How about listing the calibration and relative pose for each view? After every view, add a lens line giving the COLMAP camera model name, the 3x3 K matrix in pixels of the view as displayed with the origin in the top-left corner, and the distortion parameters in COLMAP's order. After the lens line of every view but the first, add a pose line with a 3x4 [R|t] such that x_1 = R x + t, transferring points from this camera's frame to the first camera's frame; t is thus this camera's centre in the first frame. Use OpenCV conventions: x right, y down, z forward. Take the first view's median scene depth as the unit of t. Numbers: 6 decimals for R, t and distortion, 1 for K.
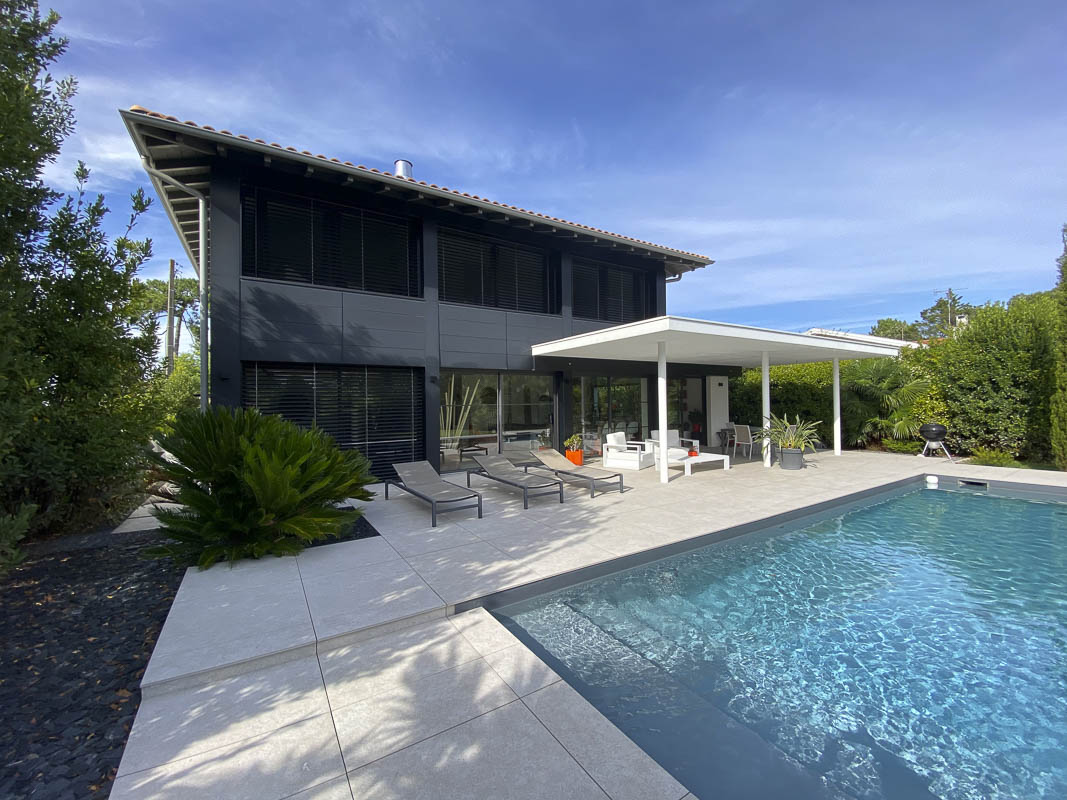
lens RADIAL K [[420.2, 0, 528.6], [0, 420.2, 393.9], [0, 0, 1]] dist [-0.001549, -0.000263]
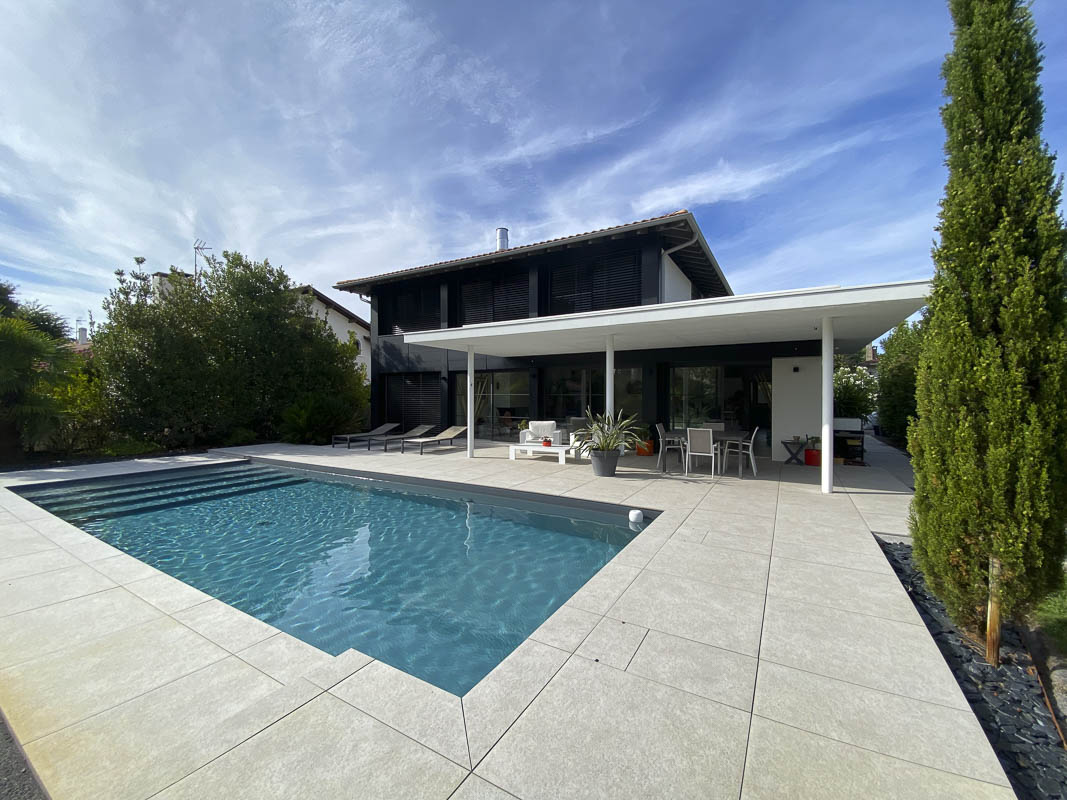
lens RADIAL K [[420.2, 0, 528.6], [0, 420.2, 393.9], [0, 0, 1]] dist [-0.001549, -0.000263]
pose [[0.471241, 0.012836, -0.881911, 1.321471], [0.013816, 0.999664, 0.021932, -0.005541], [0.881896, -0.022520, 0.470905, 0.488808]]
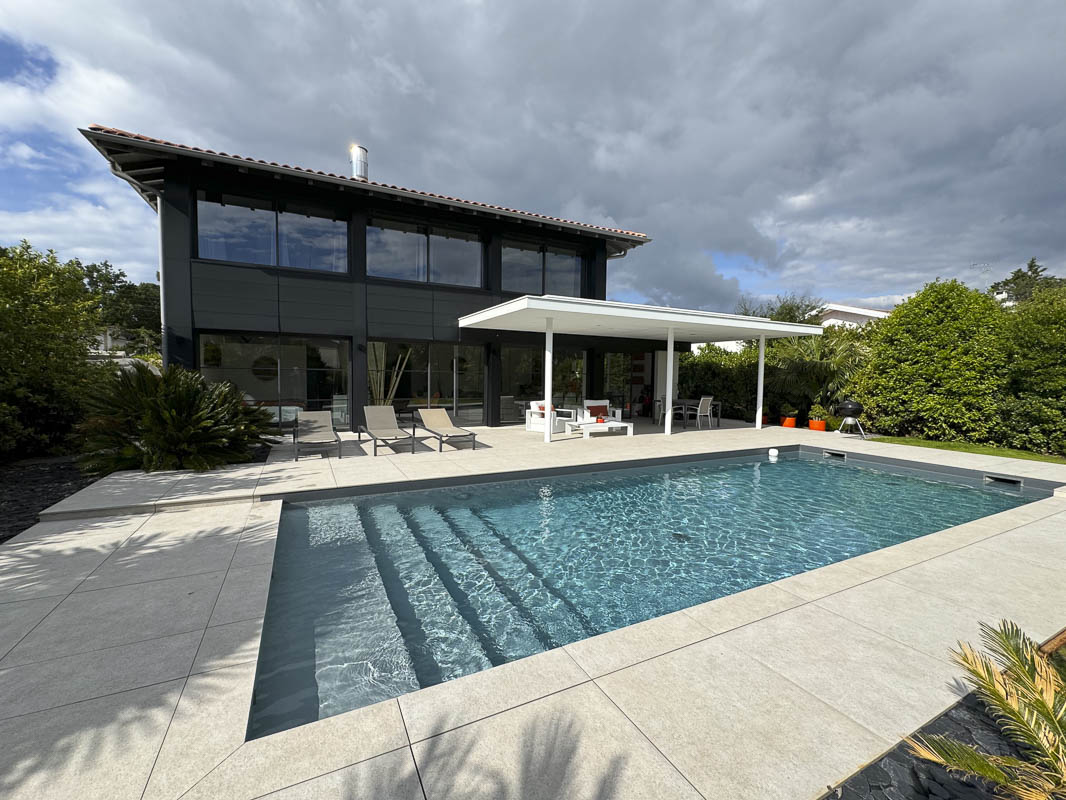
lens RADIAL K [[435.9, 0, 533.0], [0, 435.9, 400.0], [0, 0, 1]] dist [-0.027306, 0.017338]
pose [[0.994750, 0.032006, -0.097206, 0.362561], [-0.024737, 0.996870, 0.075082, 0.009281], [0.099305, -0.072283, 0.992428, -0.156210]]
